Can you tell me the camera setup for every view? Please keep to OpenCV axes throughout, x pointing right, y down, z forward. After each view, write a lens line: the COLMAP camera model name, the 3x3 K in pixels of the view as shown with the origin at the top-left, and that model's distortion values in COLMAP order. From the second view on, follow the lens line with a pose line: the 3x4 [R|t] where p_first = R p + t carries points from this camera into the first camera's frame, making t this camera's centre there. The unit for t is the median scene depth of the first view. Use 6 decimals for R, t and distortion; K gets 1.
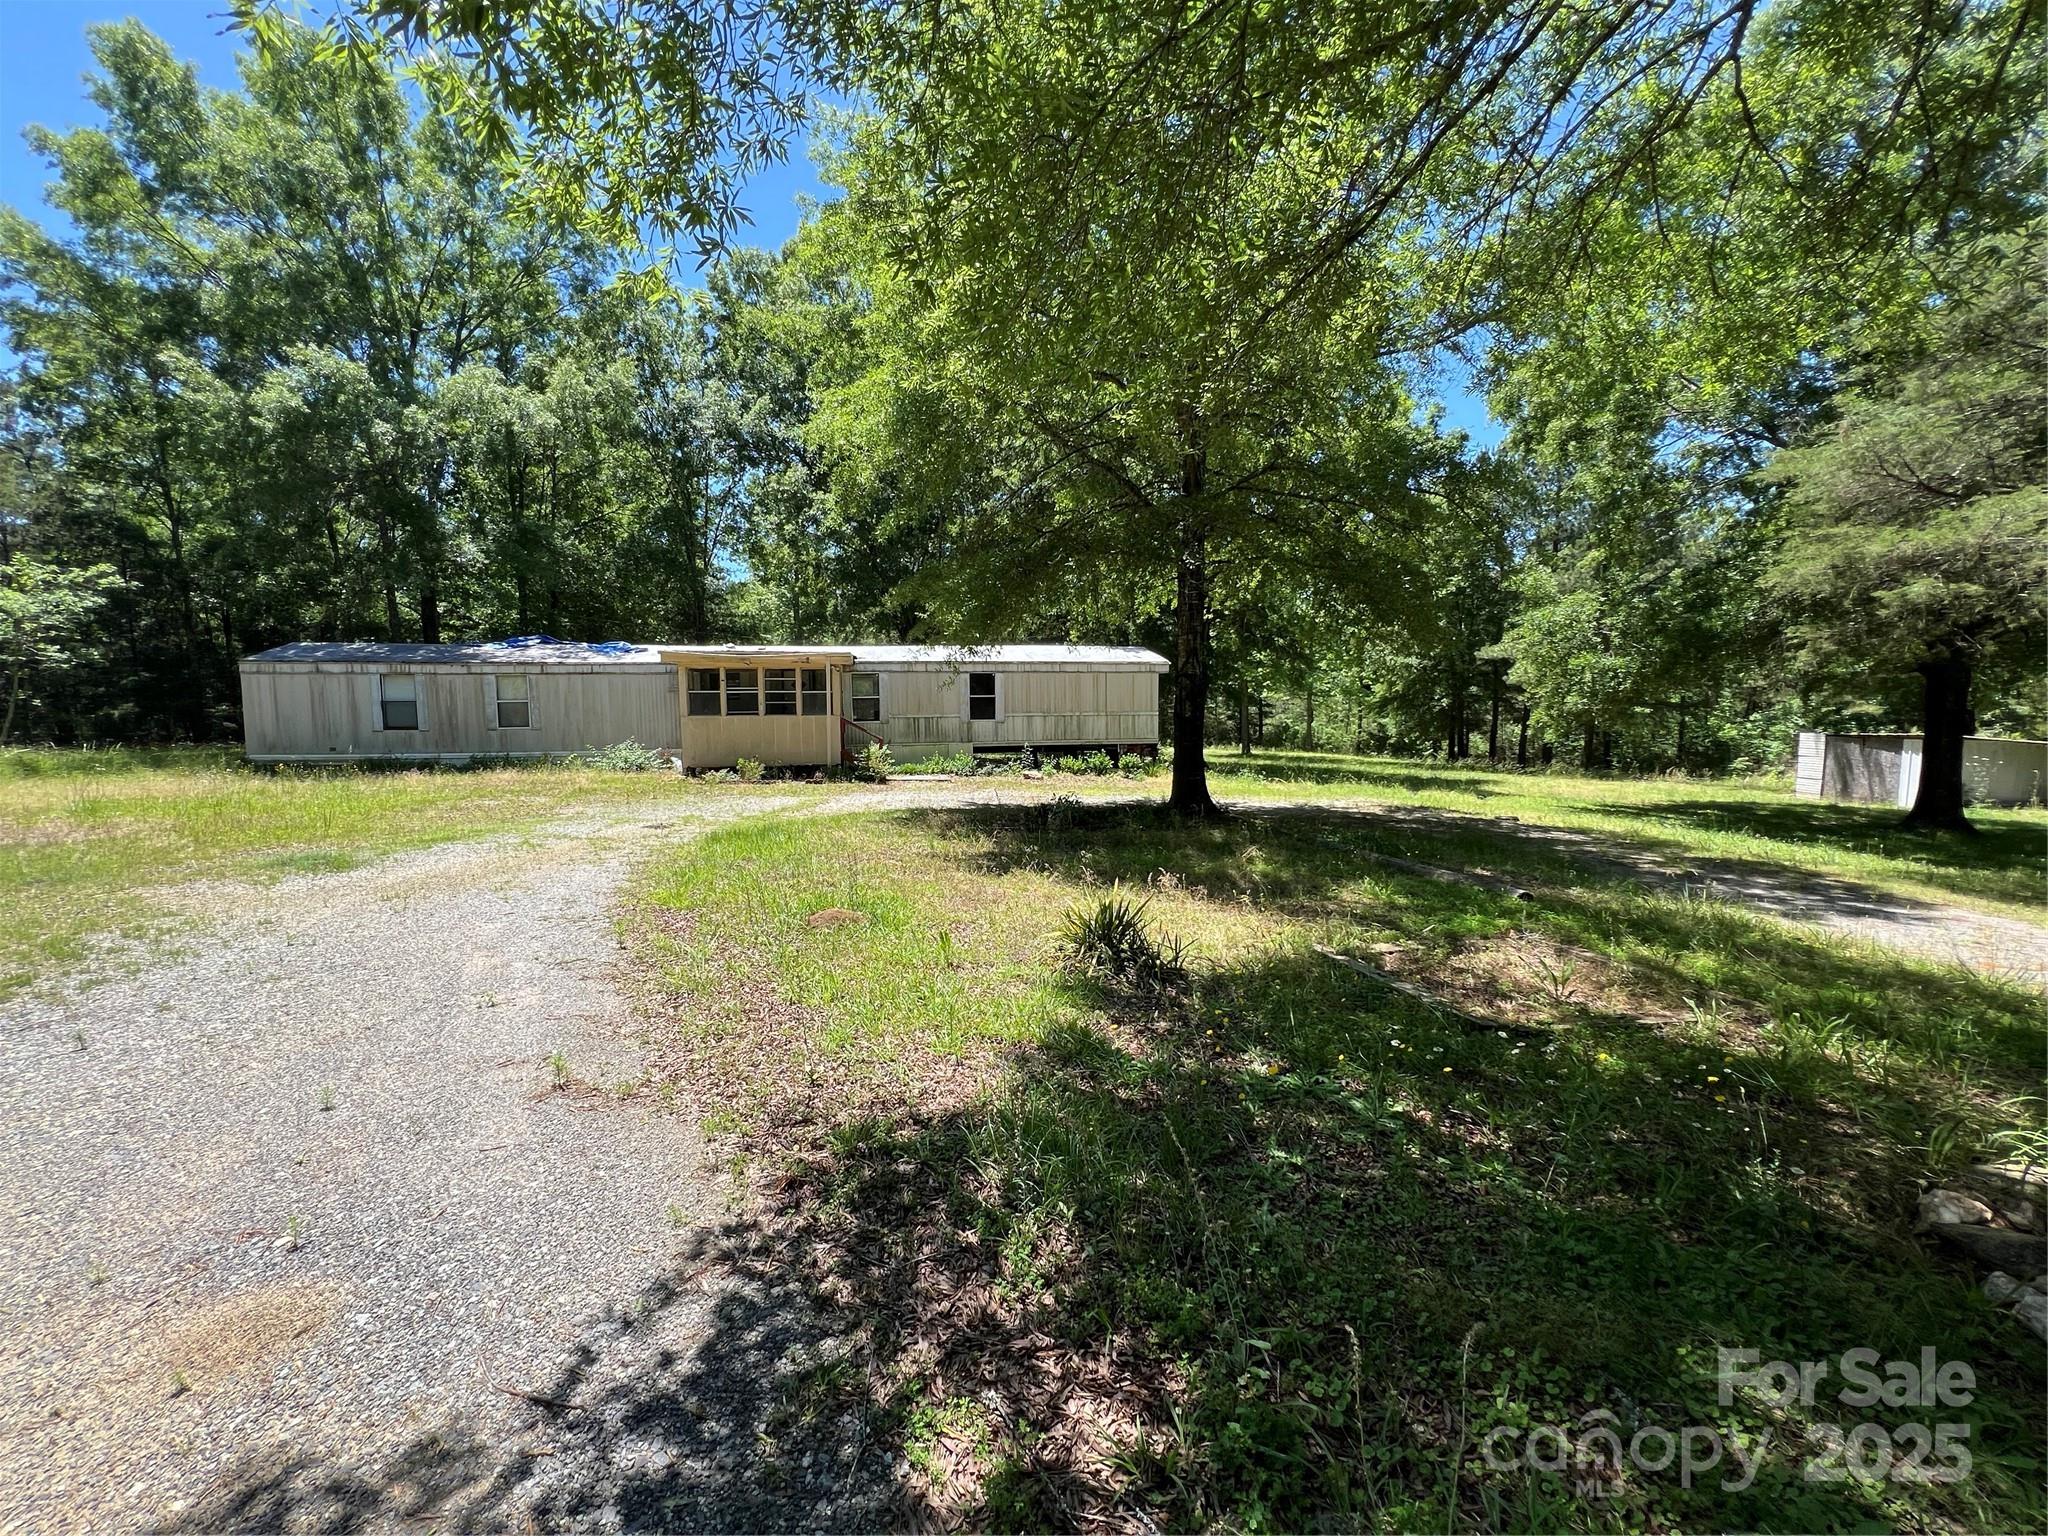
lens RADIAL K [[807.9, 0, 991.3], [0, 807.9, 764.5], [0, 0, 1]] dist [-0.000684, 0.000028]
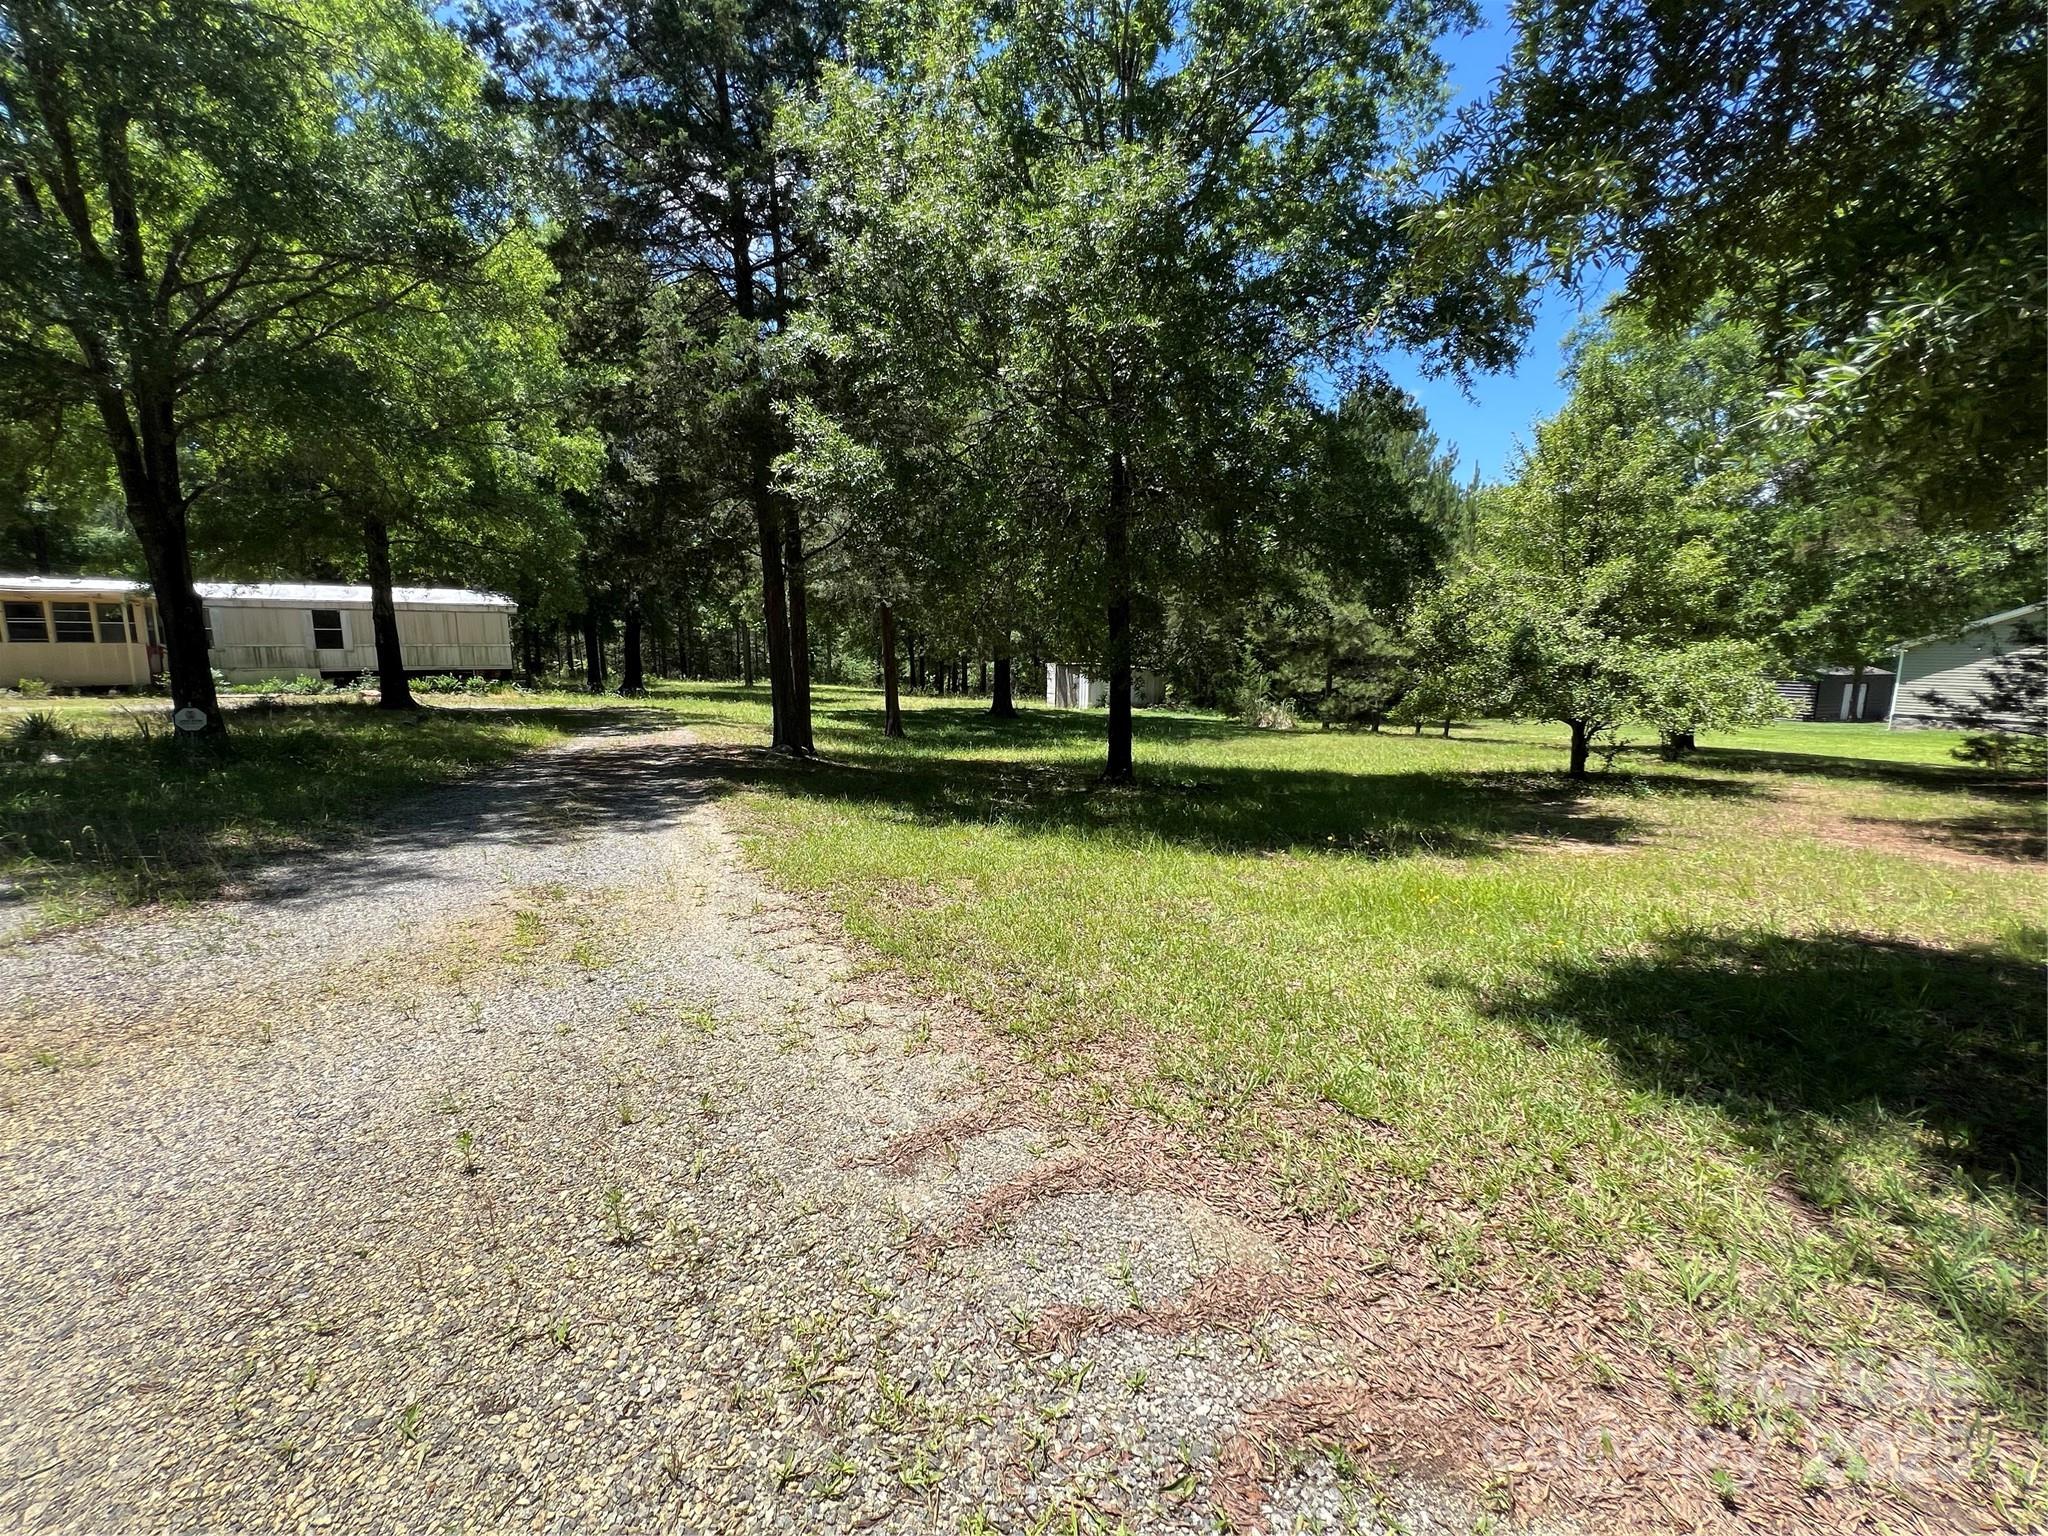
lens RADIAL K [[823.1, 0, 1023.1], [0, 823.1, 767.2], [0, 0, 1]] dist [-0.001251, 0.000422]
pose [[0.915433, -0.049212, 0.399451, 0.472553], [0.020187, 0.996861, 0.076550, 0.051629], [-0.401964, -0.062013, 0.913553, -0.603913]]
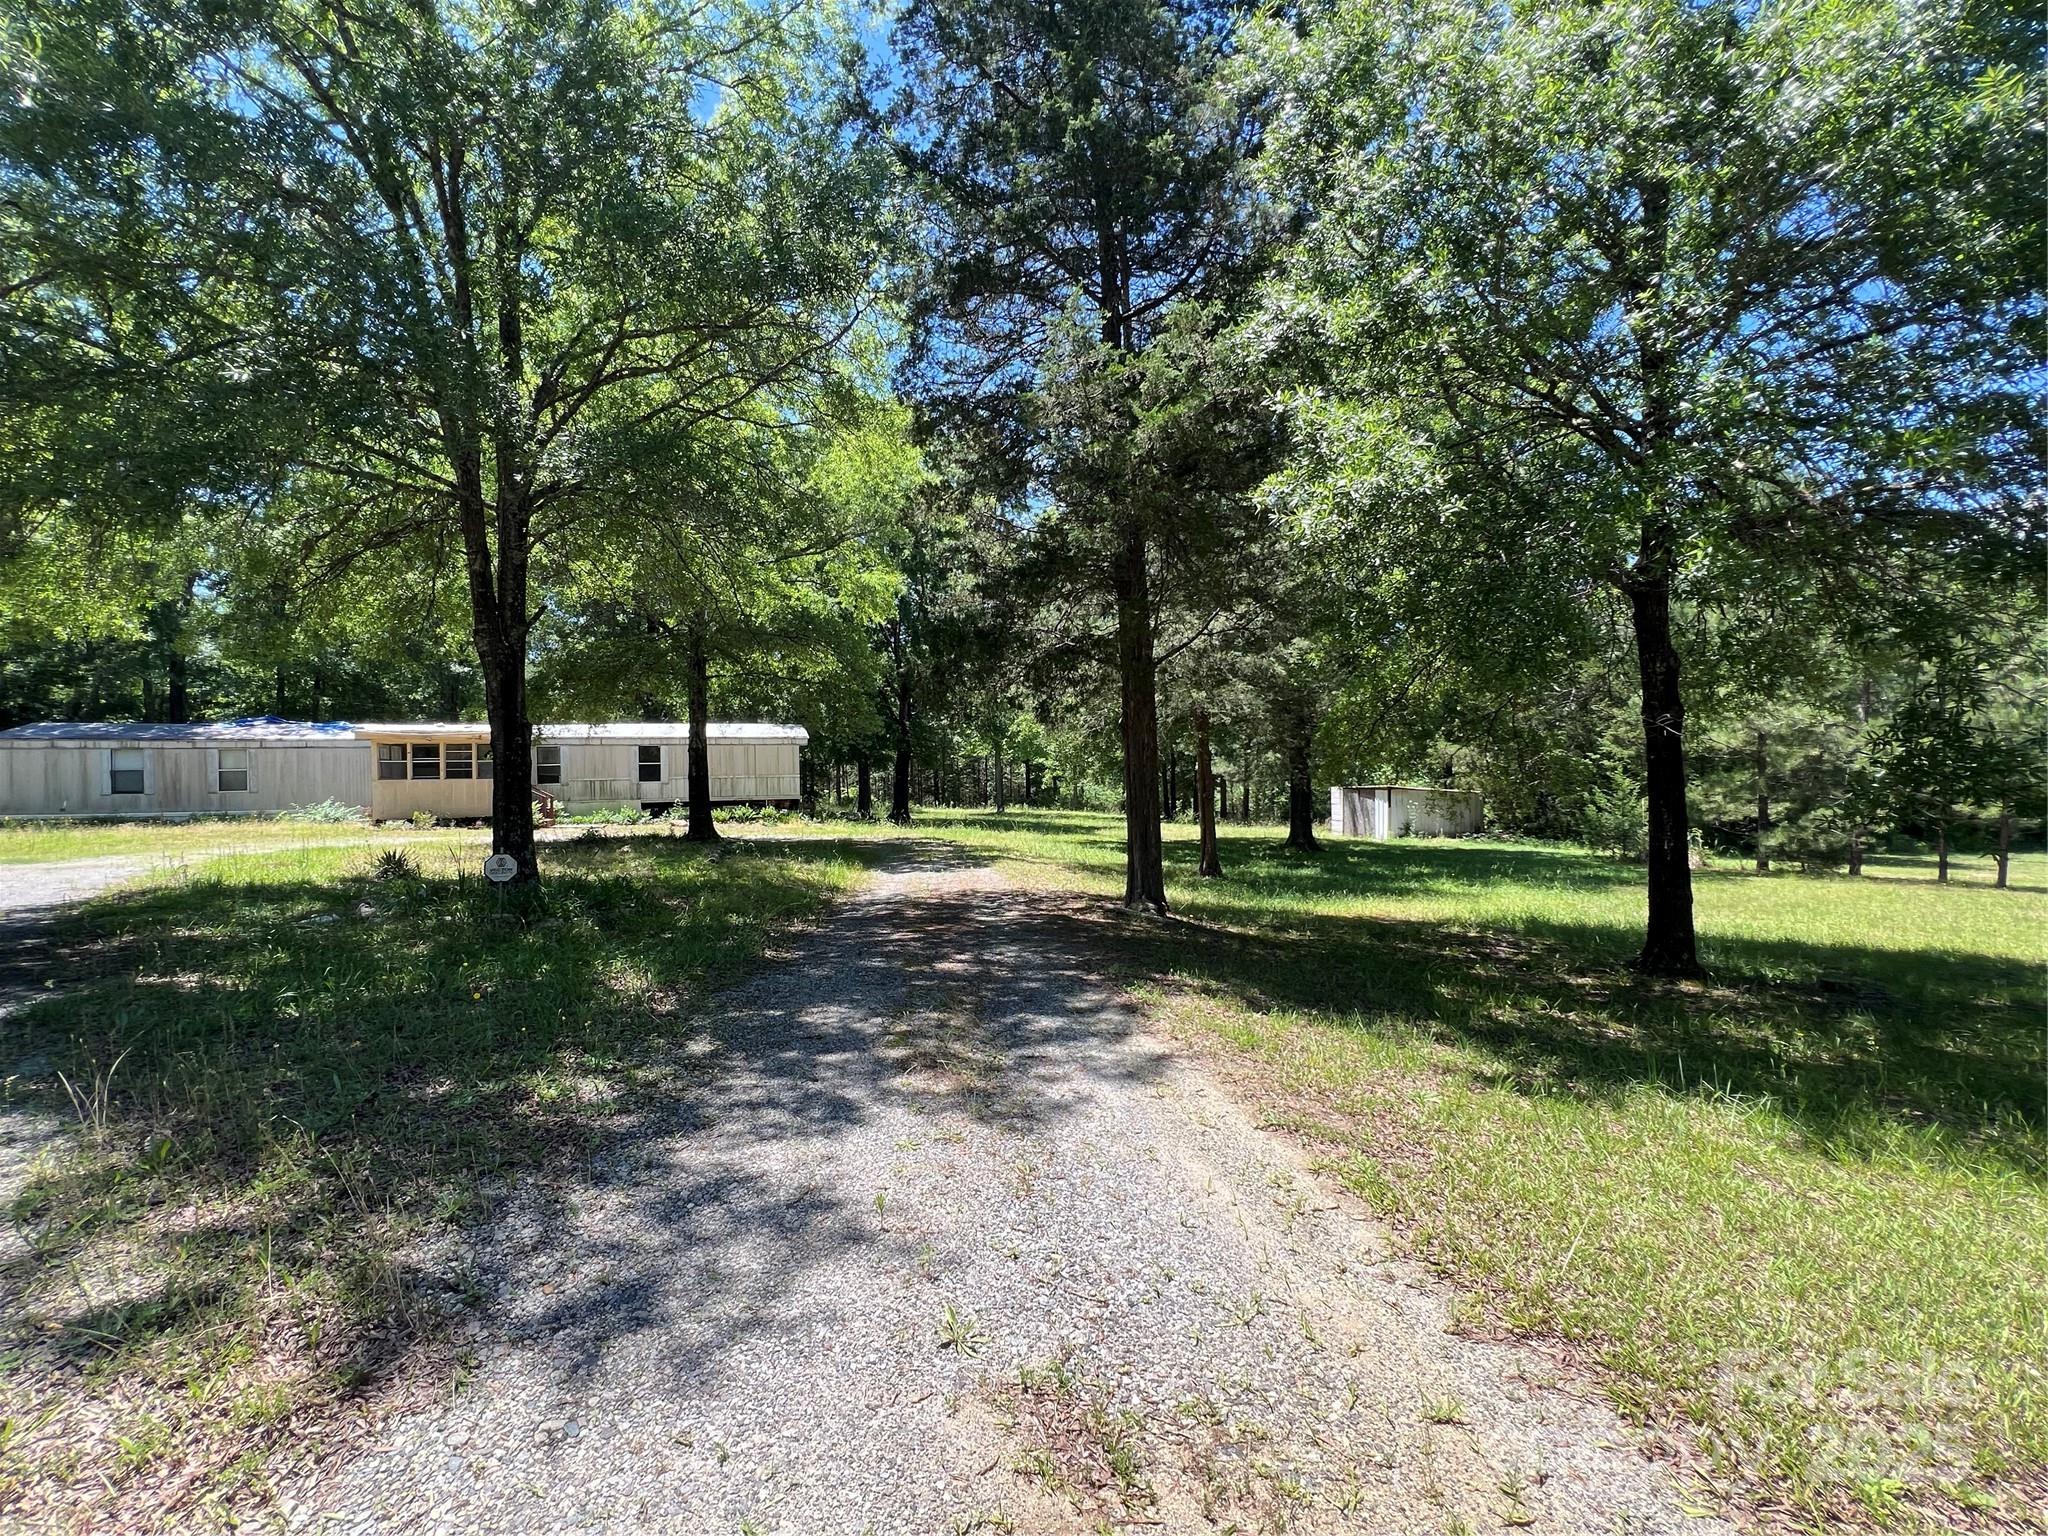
lens RADIAL K [[823.1, 0, 1023.1], [0, 823.1, 767.2], [0, 0, 1]] dist [-0.001251, 0.000422]
pose [[0.989400, -0.006801, 0.145057, 0.417157], [0.018391, 0.996728, -0.078706, 0.038561], [-0.144047, 0.080539, 0.986288, -0.416388]]
